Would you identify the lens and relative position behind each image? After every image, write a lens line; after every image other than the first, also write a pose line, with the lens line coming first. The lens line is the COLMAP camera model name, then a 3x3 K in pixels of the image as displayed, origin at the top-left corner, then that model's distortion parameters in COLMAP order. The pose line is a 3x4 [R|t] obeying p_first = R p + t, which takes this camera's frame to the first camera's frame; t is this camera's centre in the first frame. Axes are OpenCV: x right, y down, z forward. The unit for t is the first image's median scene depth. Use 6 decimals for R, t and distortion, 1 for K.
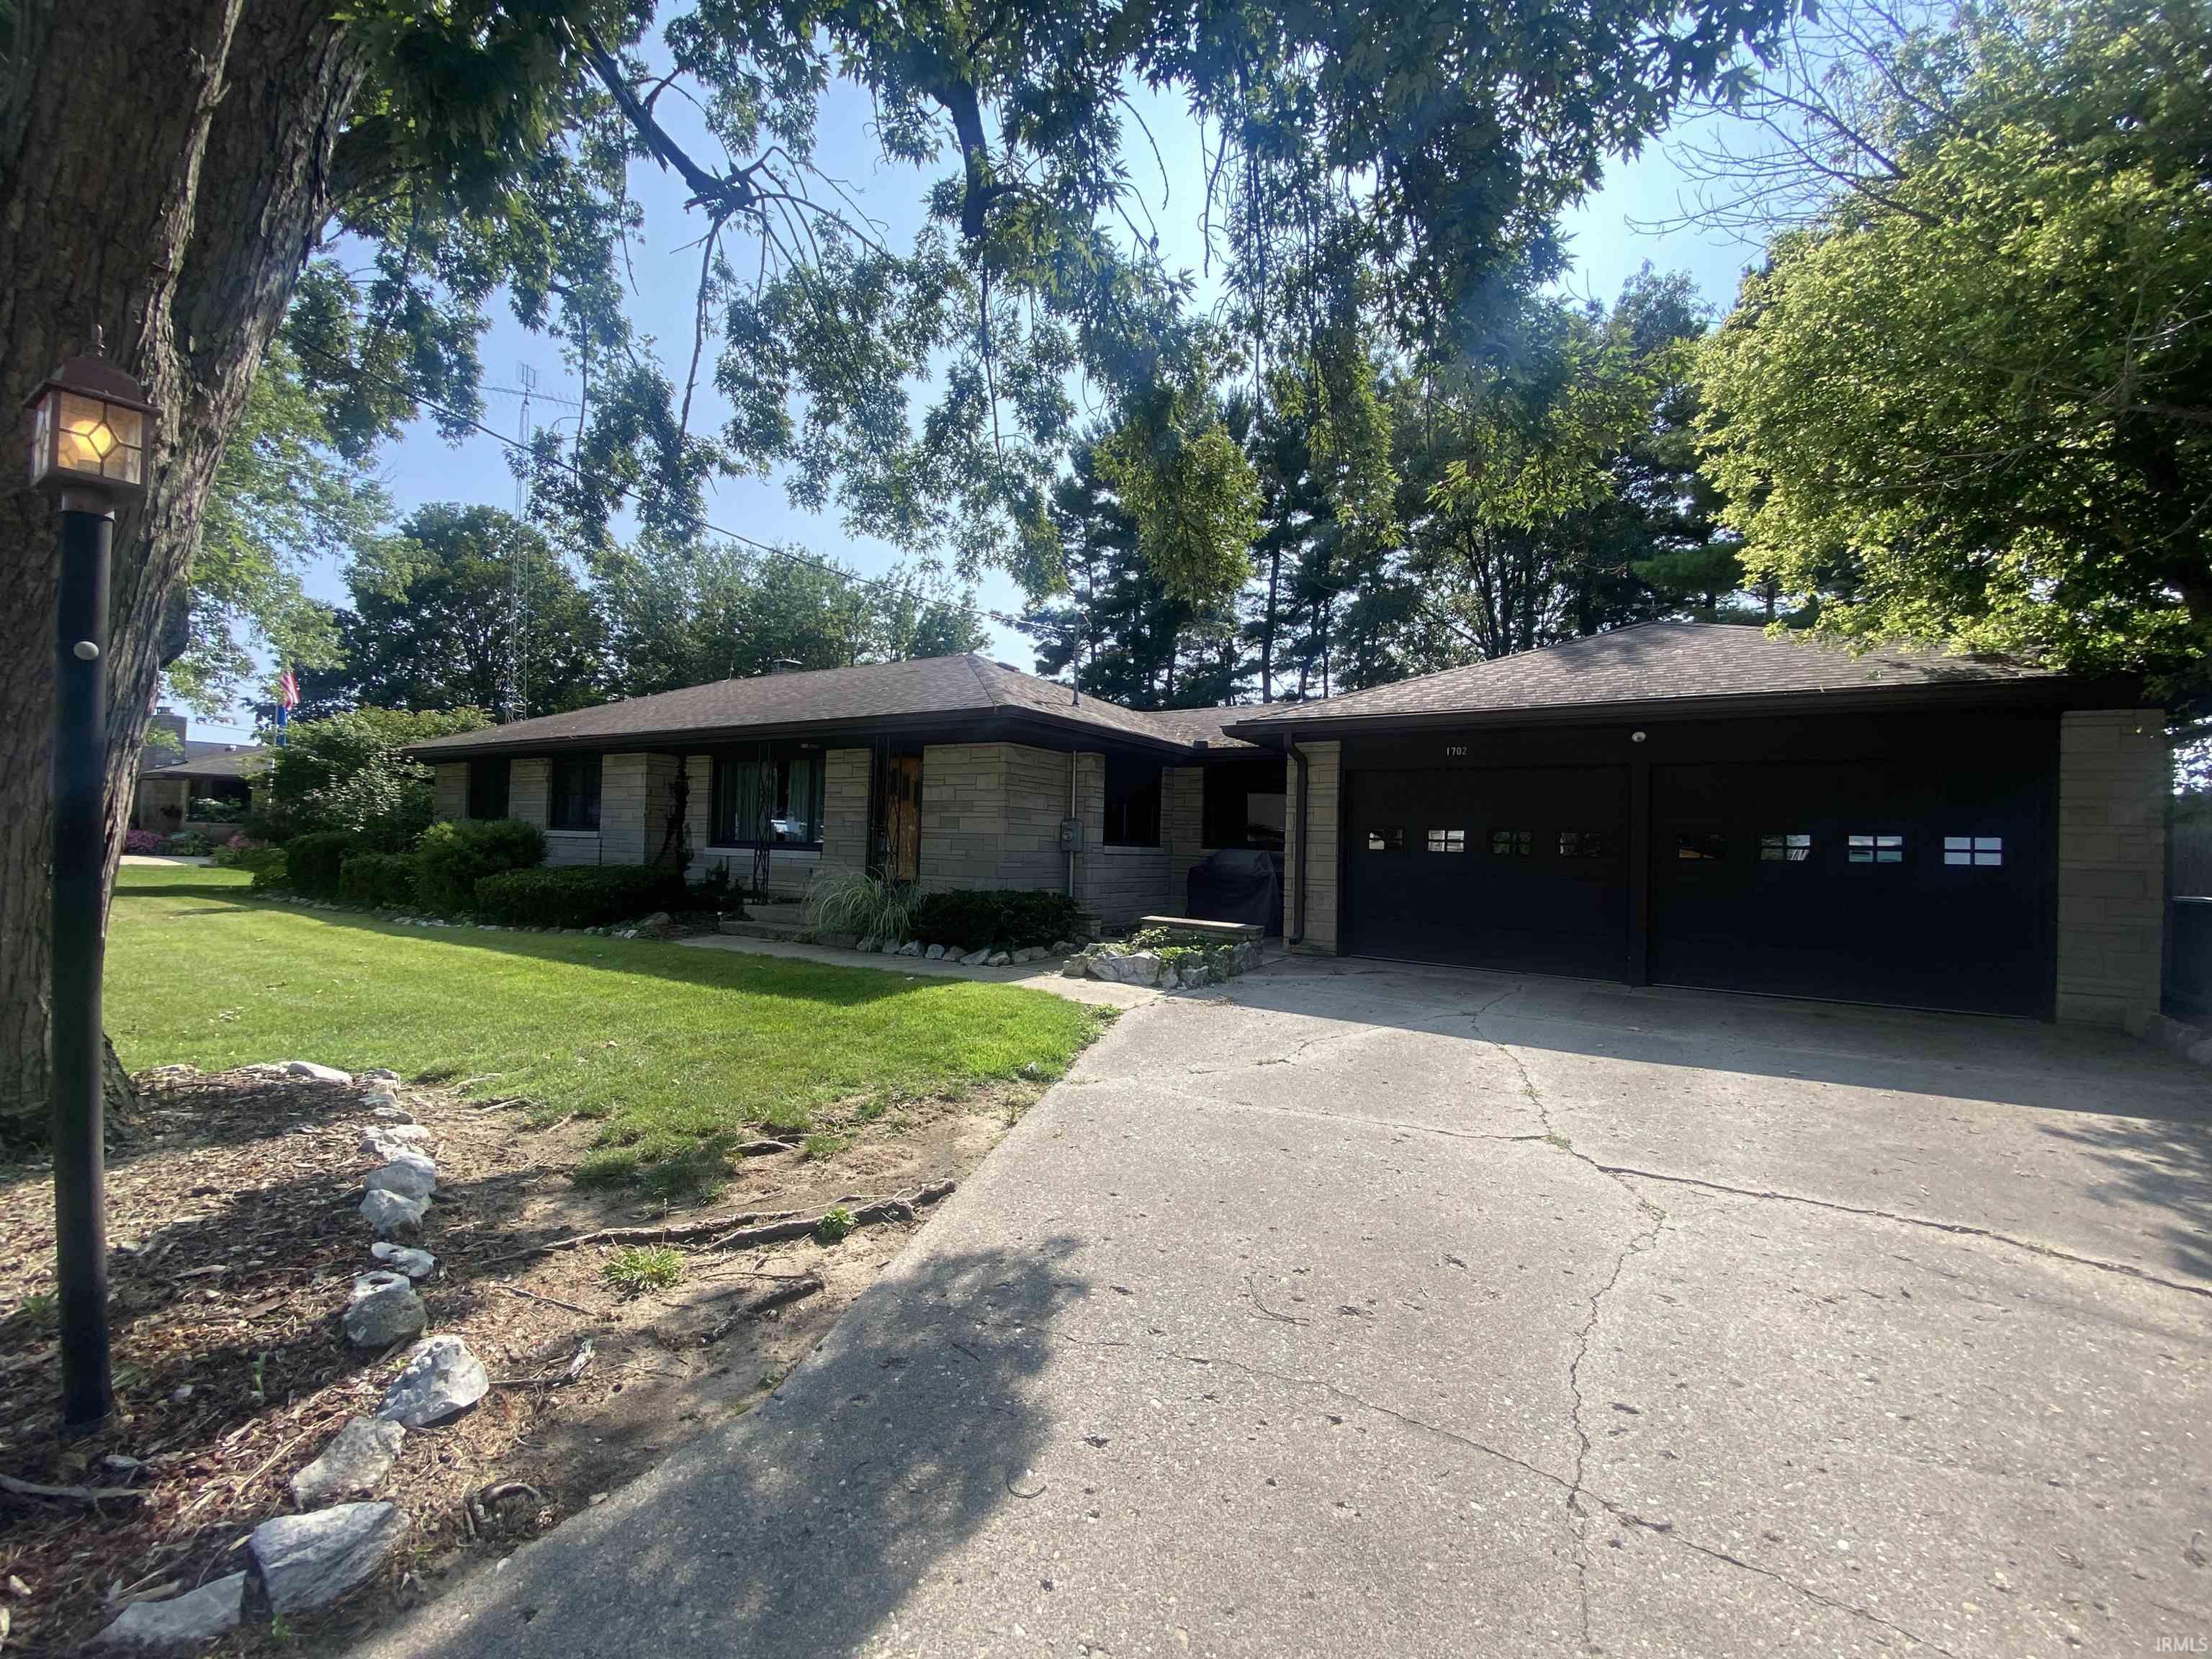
lens RADIAL K [[888.0, 0, 1115.6], [0, 888.0, 836.2], [0, 0, 1]] dist [-0.011291, -0.000941]
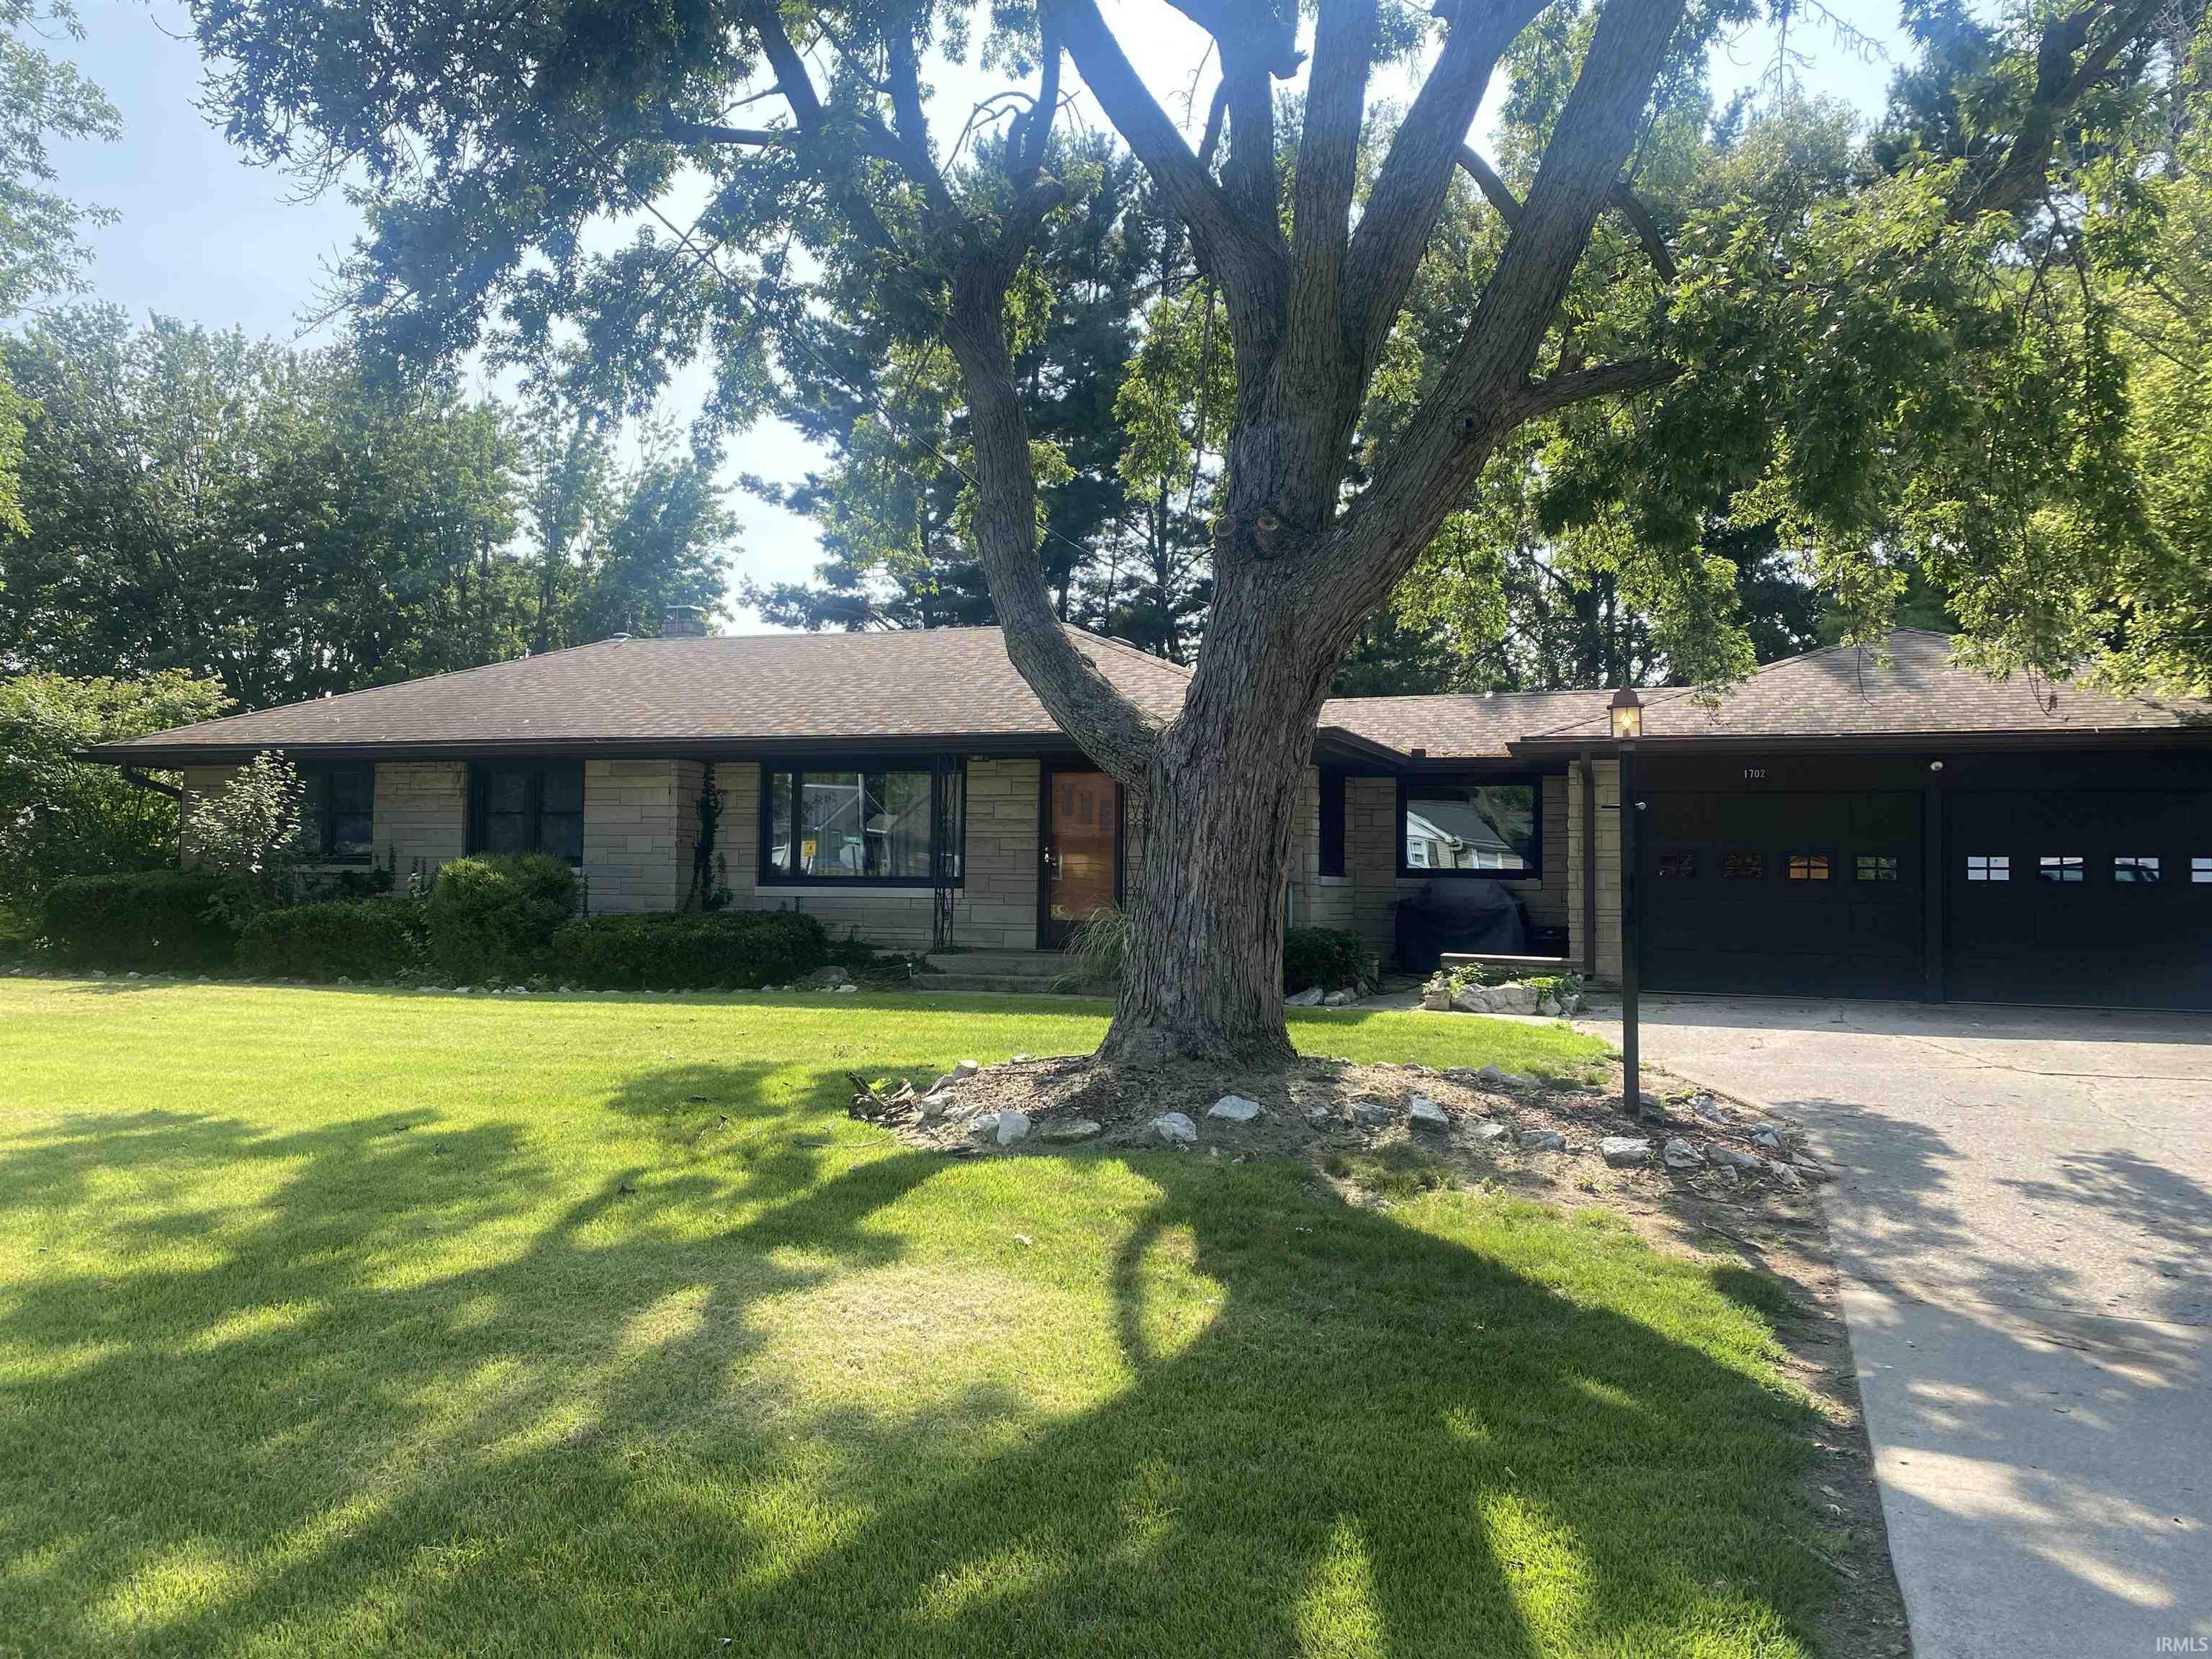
lens RADIAL K [[1693.5, 0, 1097.2], [0, 1693.5, 830.4], [0, 0, 1]] dist [0.039117, -0.026764]
pose [[0.973515, -0.012091, 0.228303, -0.700641], [0.013966, 0.999881, -0.006599, -0.029228], [-0.228196, 0.009613, 0.973568, -0.622721]]
